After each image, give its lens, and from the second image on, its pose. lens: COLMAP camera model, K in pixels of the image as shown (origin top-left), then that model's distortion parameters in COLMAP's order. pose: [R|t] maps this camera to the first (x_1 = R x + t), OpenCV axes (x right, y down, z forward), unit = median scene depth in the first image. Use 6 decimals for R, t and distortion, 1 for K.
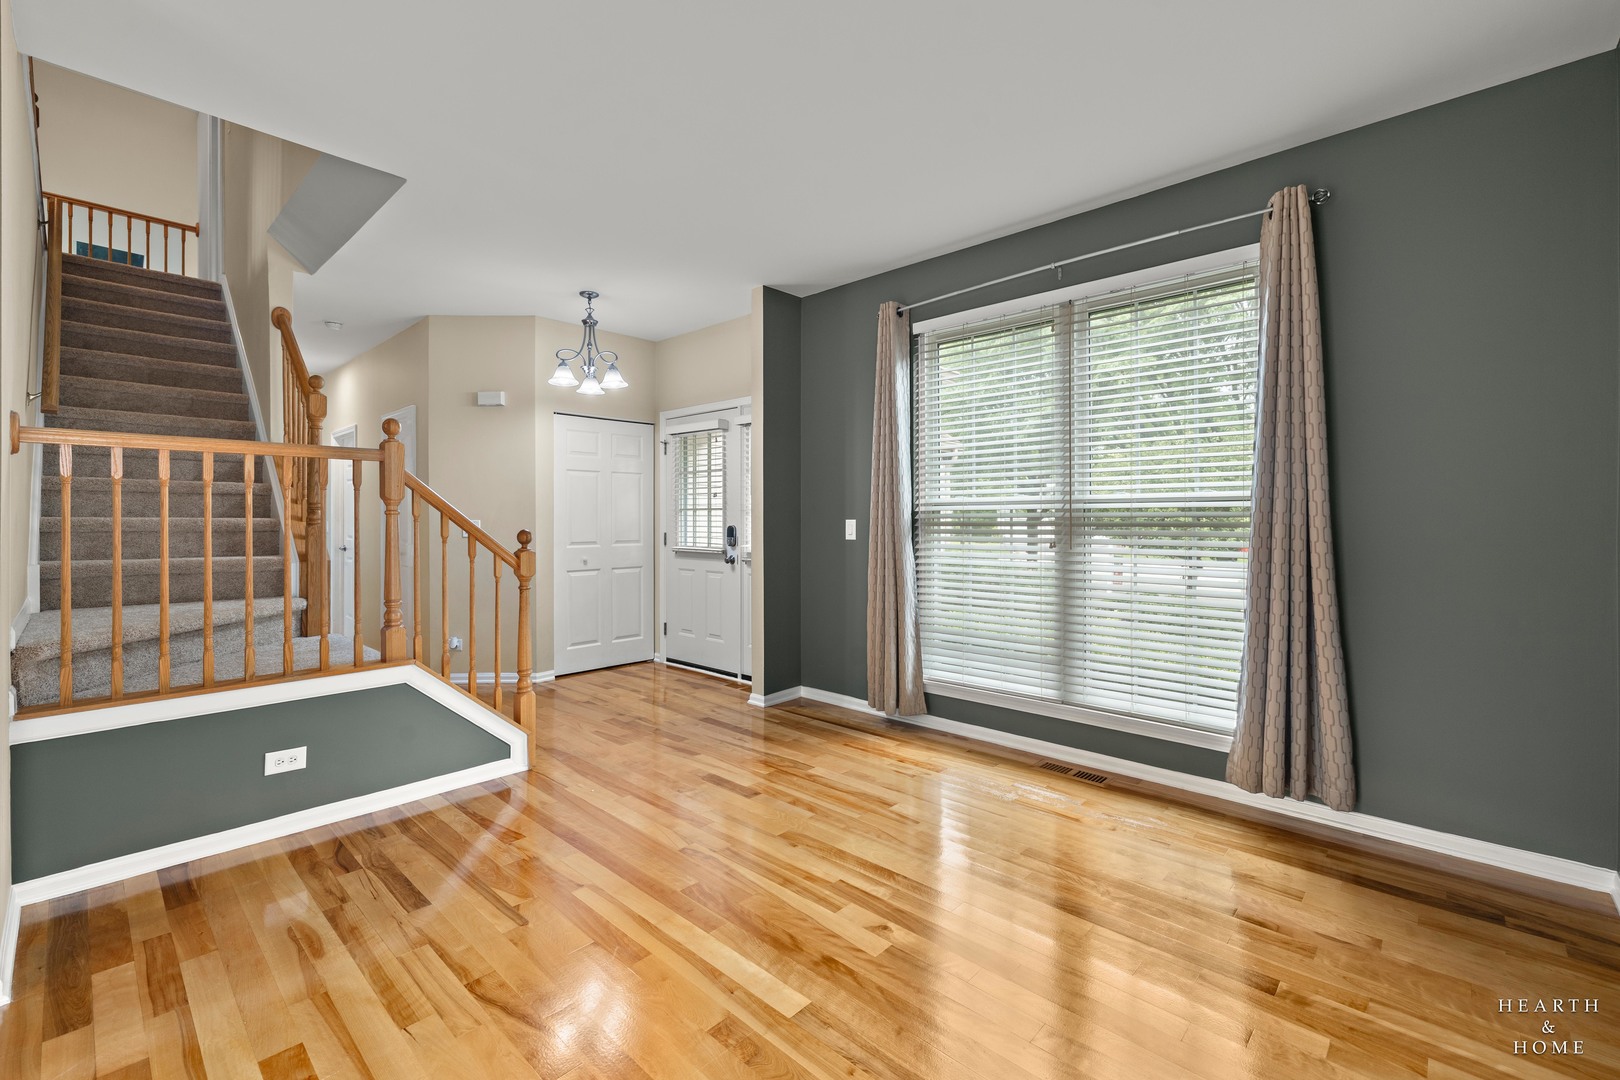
lens RADIAL K [[690.0, 0, 802.4], [0, 690.0, 517.7], [0, 0, 1]] dist [0.001060, 0.000011]
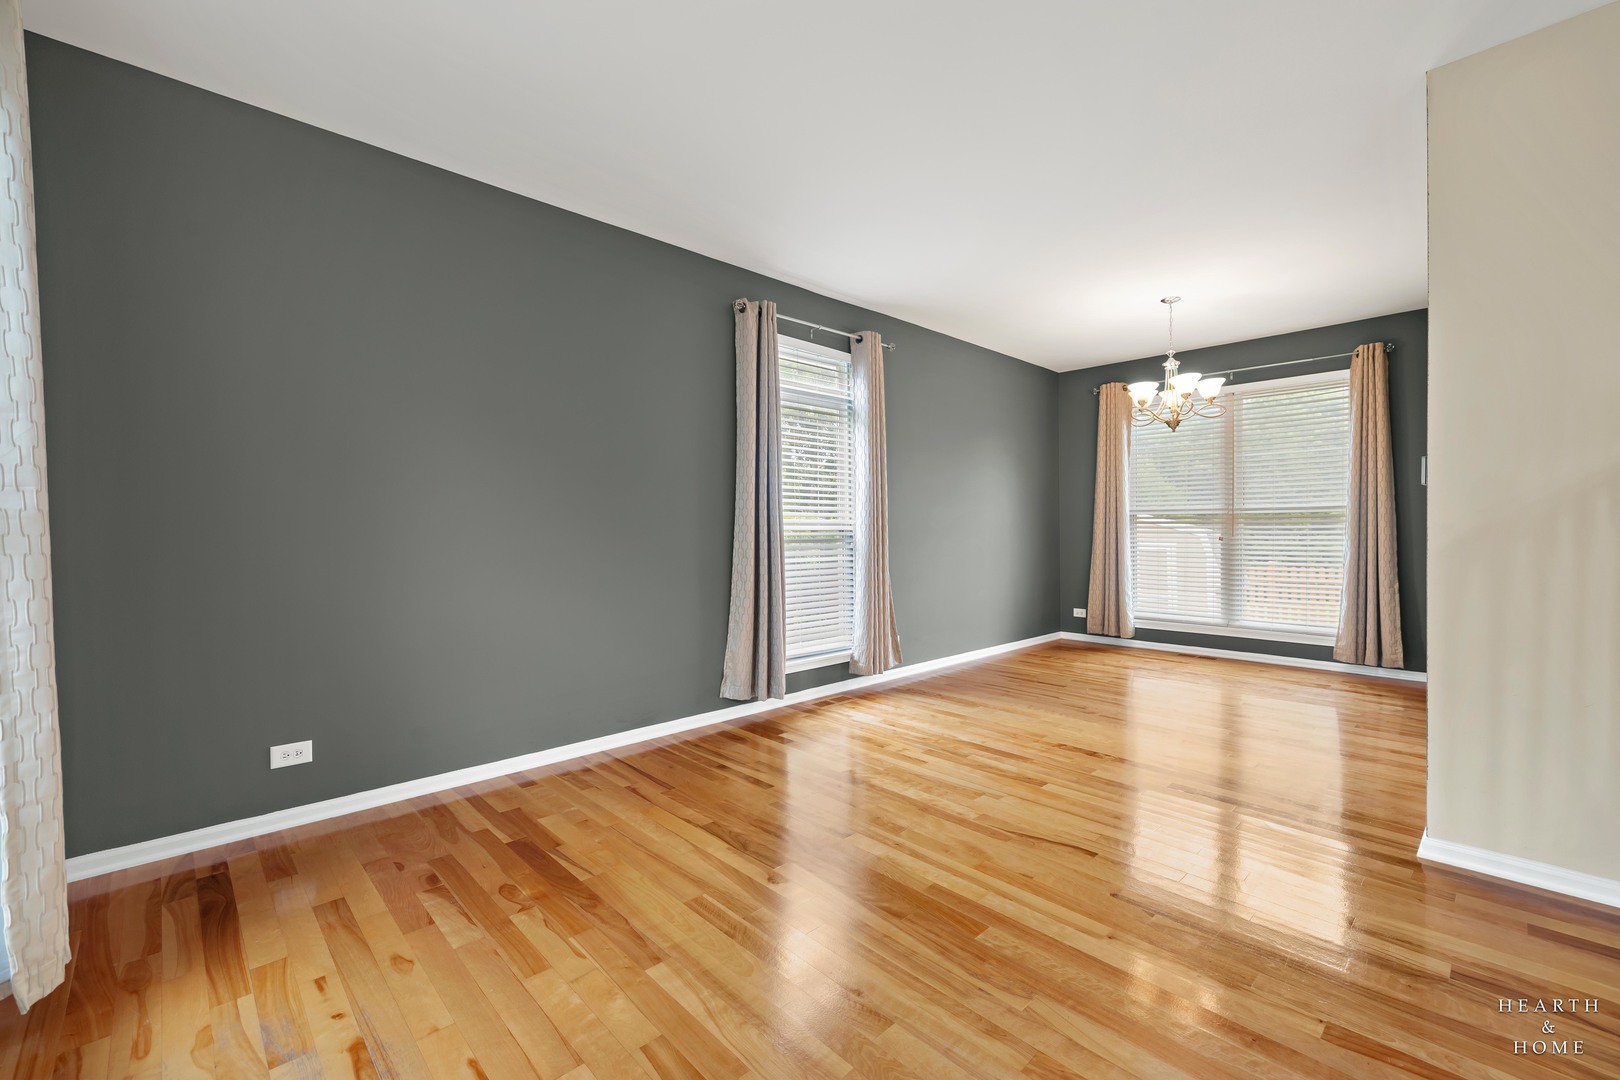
lens RADIAL K [[682.5, 0, 803.6], [0, 682.5, 535.9], [0, 0, 1]] dist [0.000574, 0.000032]
pose [[-0.998210, 0.004122, 0.059659, 0.004899], [0.004563, 0.999963, 0.007261, 0.023631], [-0.059627, 0.007520, -0.998192, 1.376498]]
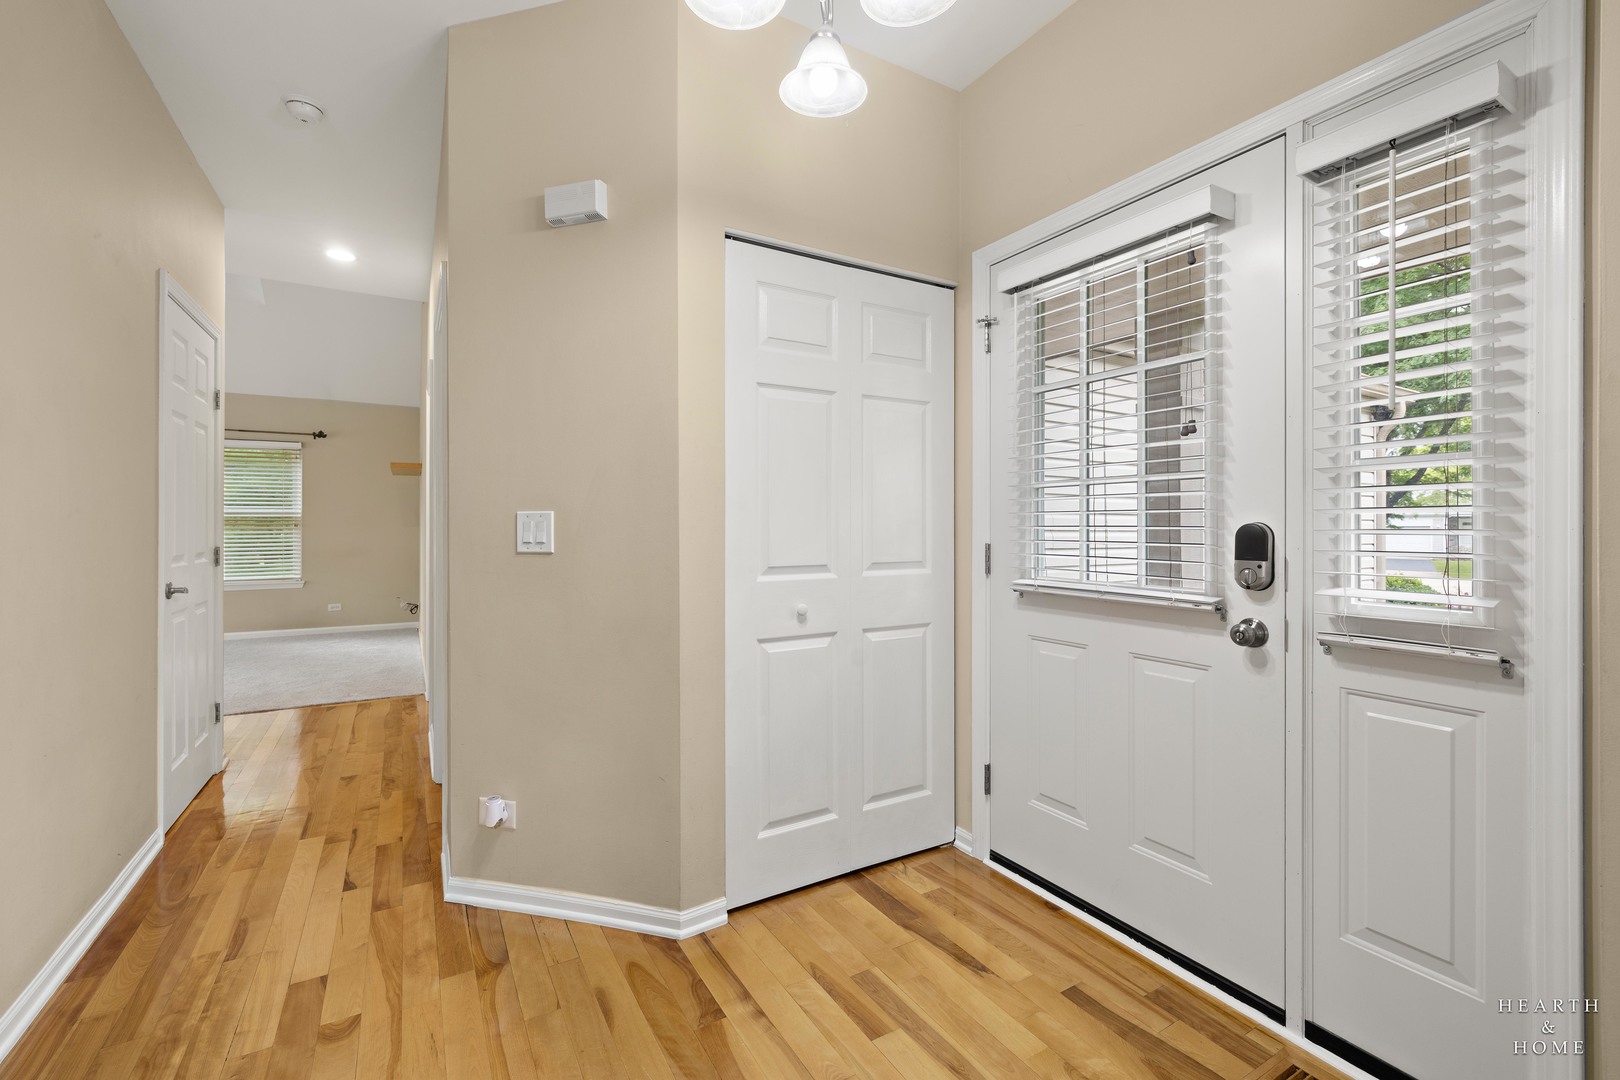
lens RADIAL K [[679.4, 0, 795.0], [0, 679.4, 522.5], [0, 0, 1]] dist [-0.001463, -0.000122]
pose [[0.958534, -0.002154, -0.284970, -0.366134], [0.002541, 0.999996, 0.000987, 0.016776], [0.284967, -0.001670, 0.958536, 1.106348]]
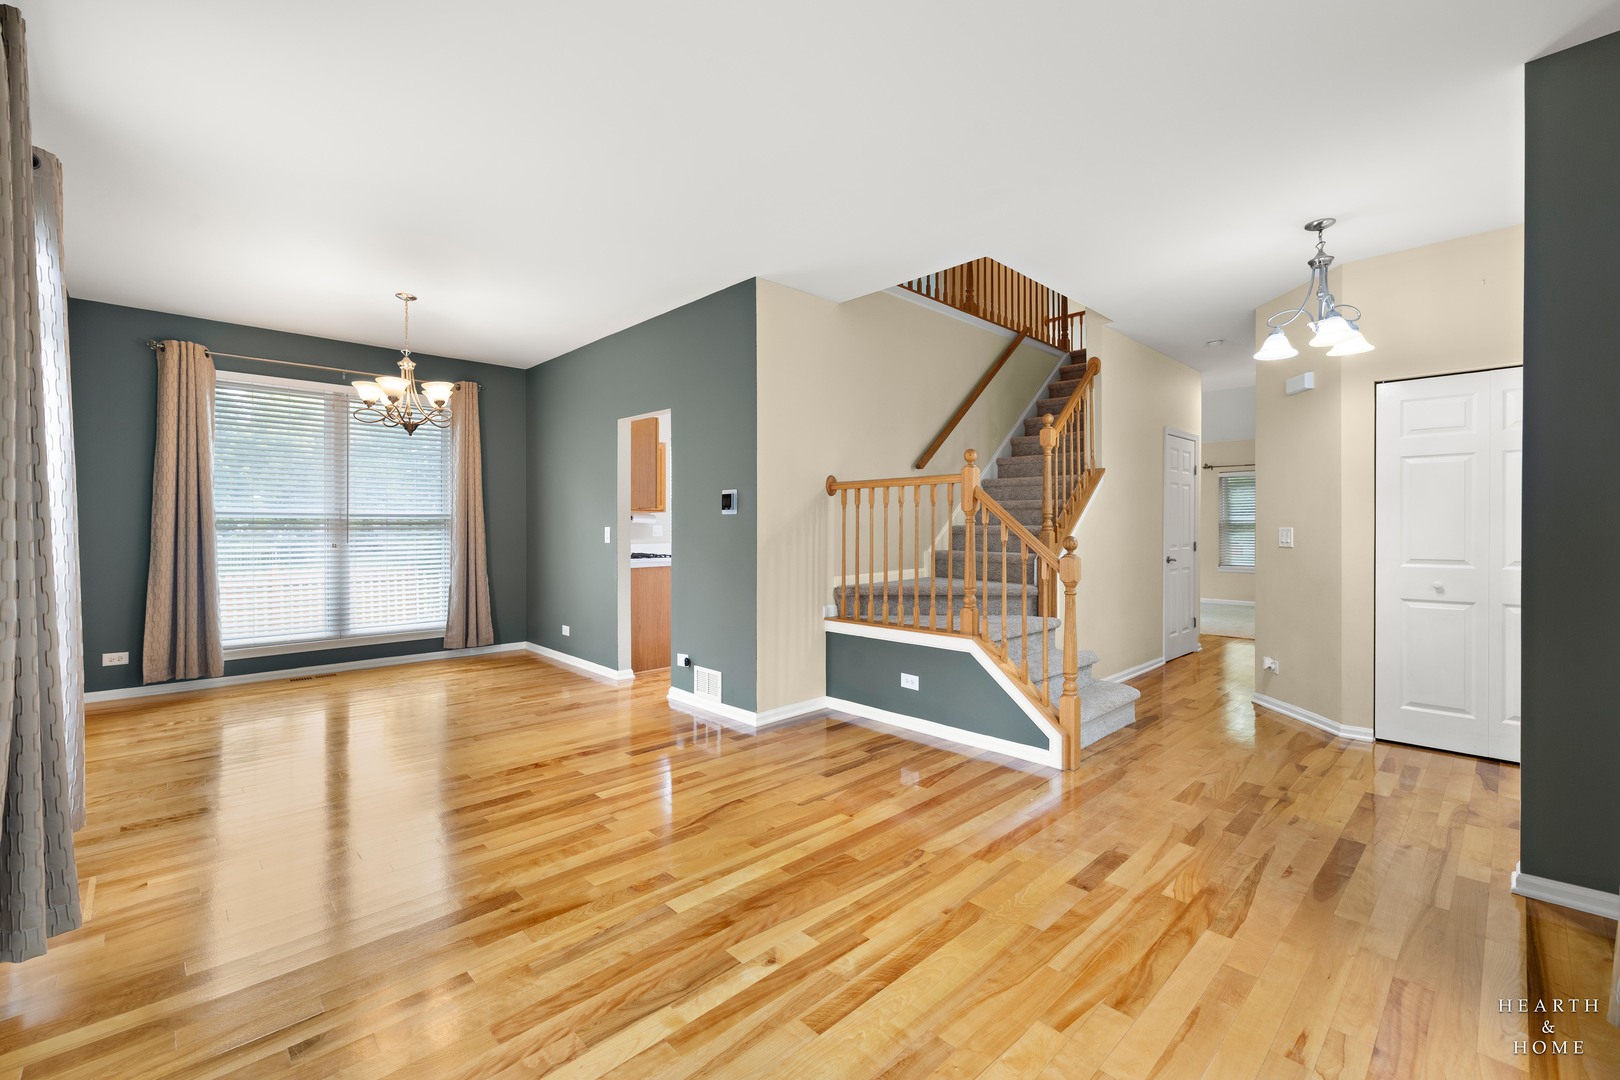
lens RADIAL K [[682.5, 0, 803.6], [0, 682.5, 535.9], [0, 0, 1]] dist [0.000574, 0.000032]
pose [[-0.043688, 0.014424, -0.998941, 0.686635], [0.001754, 0.999895, 0.014361, 0.001612], [0.999044, -0.001125, -0.043708, 0.718768]]
